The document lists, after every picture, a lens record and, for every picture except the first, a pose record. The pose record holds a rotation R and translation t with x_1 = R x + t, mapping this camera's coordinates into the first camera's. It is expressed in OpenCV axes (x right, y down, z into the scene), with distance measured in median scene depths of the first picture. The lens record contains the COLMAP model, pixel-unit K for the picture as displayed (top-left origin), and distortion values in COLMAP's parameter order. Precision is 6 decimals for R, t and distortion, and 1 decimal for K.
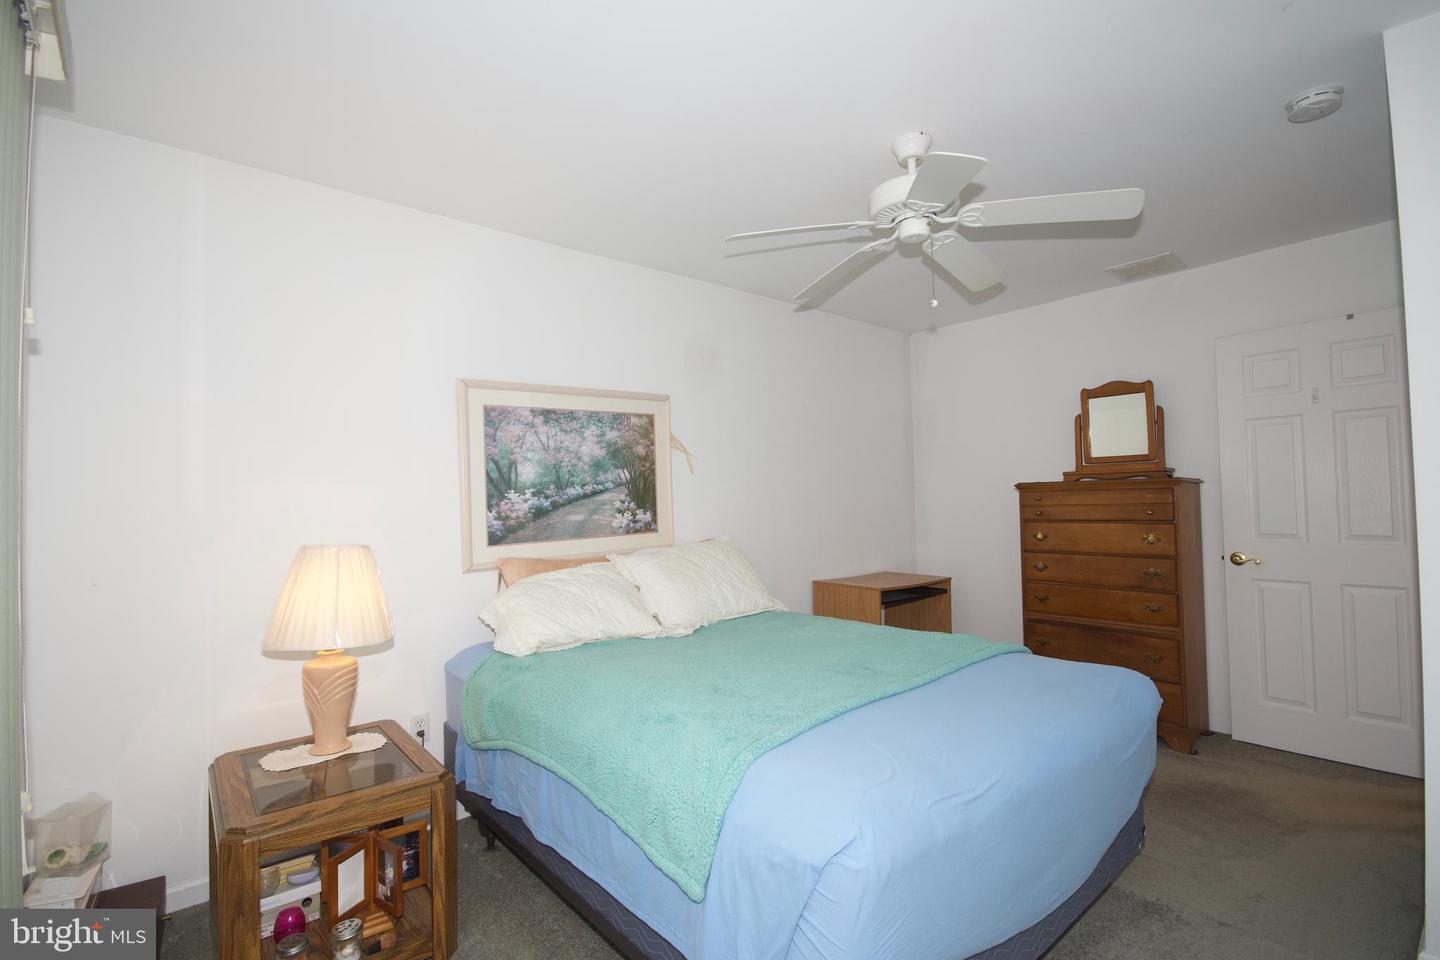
lens RADIAL K [[656.8, 0, 725.7], [0, 656.8, 484.1], [0, 0, 1]] dist [-0.011501, 0.000174]
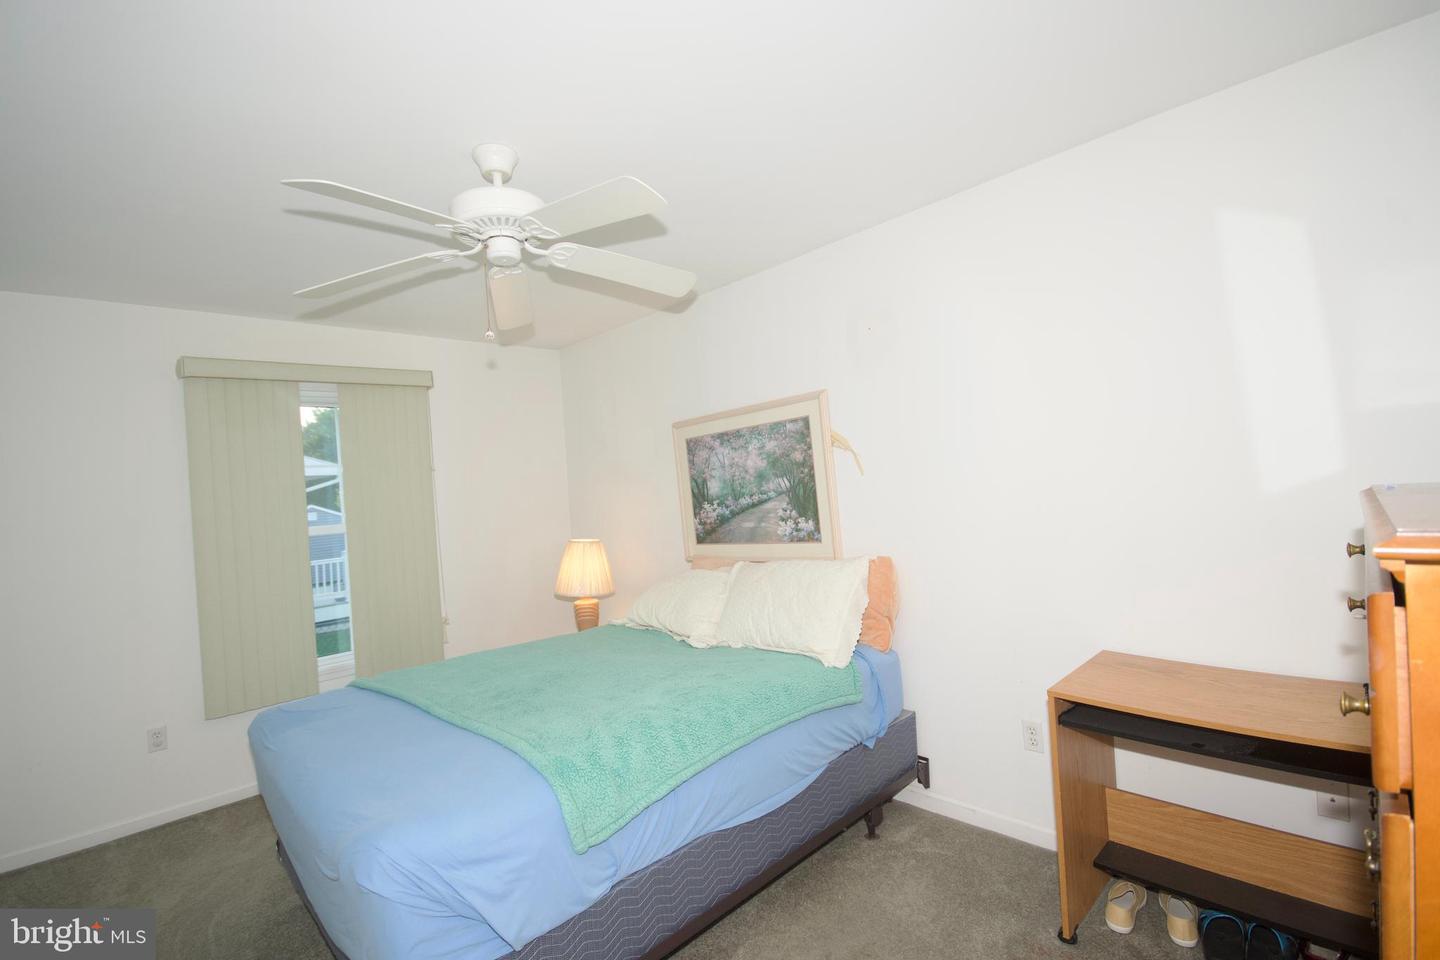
lens RADIAL K [[664.4, 0, 721.4], [0, 664.4, 483.2], [0, 0, 1]] dist [-0.011330, 0.022594]
pose [[0.064287, 0.015090, -0.997817, 0.886528], [0.099597, 0.994796, 0.021461, -0.047467], [0.992949, -0.100759, 0.062449, 0.879558]]
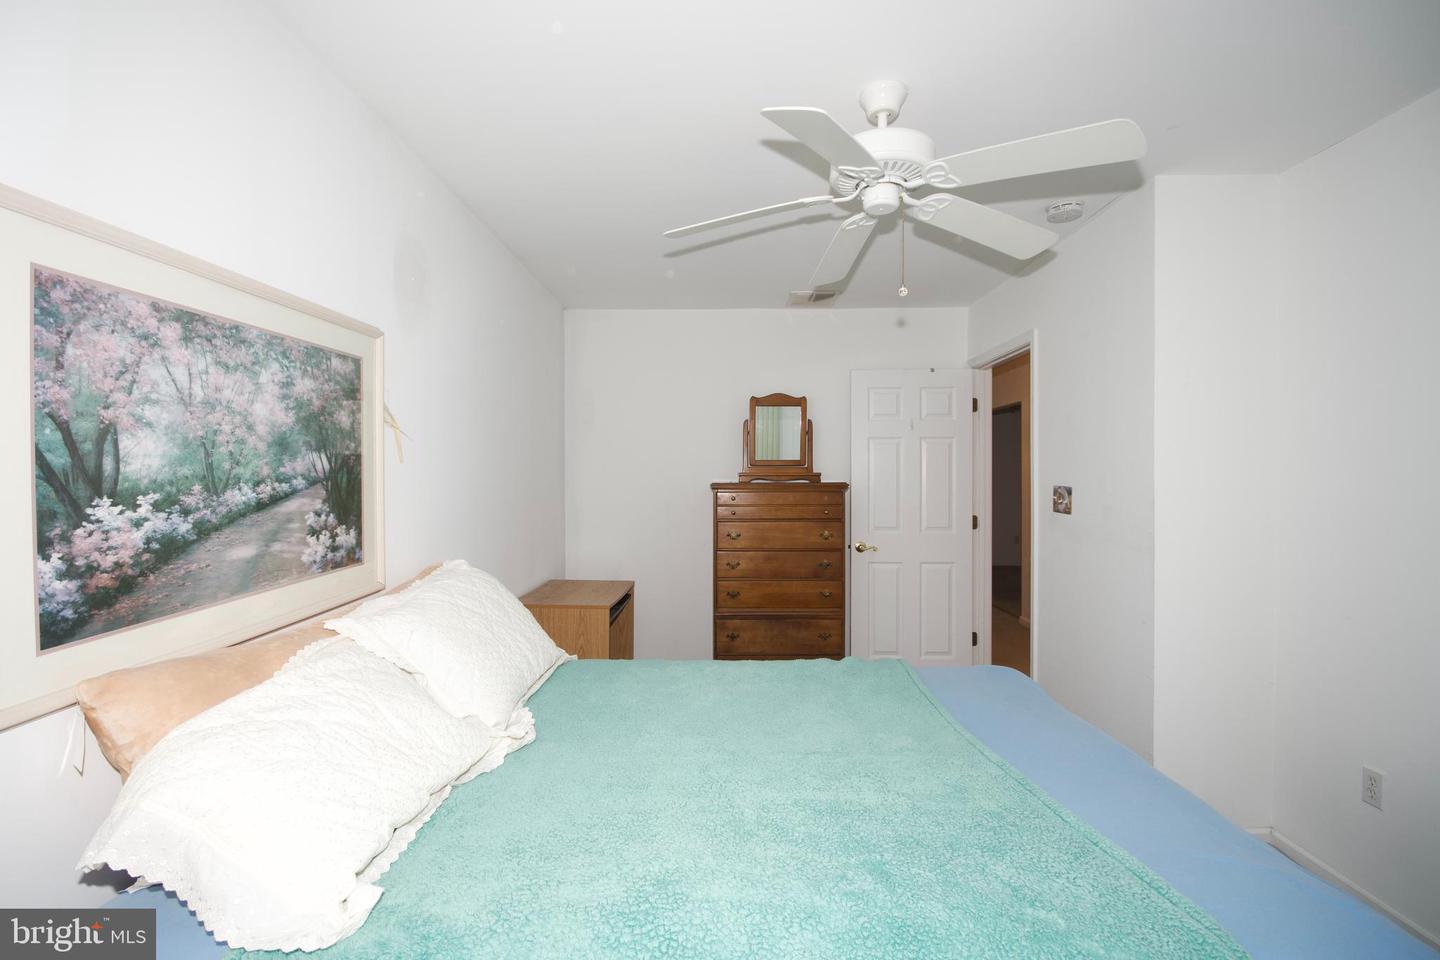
lens RADIAL K [[619.2, 0, 716.1], [0, 619.2, 482.4], [0, 0, 1]] dist [0.001036, -0.010884]
pose [[0.669297, 0.015093, 0.742842, -0.326447], [-0.034402, 0.999351, 0.010691, -0.015587], [-0.742198, -0.032711, 0.669382, 0.444237]]
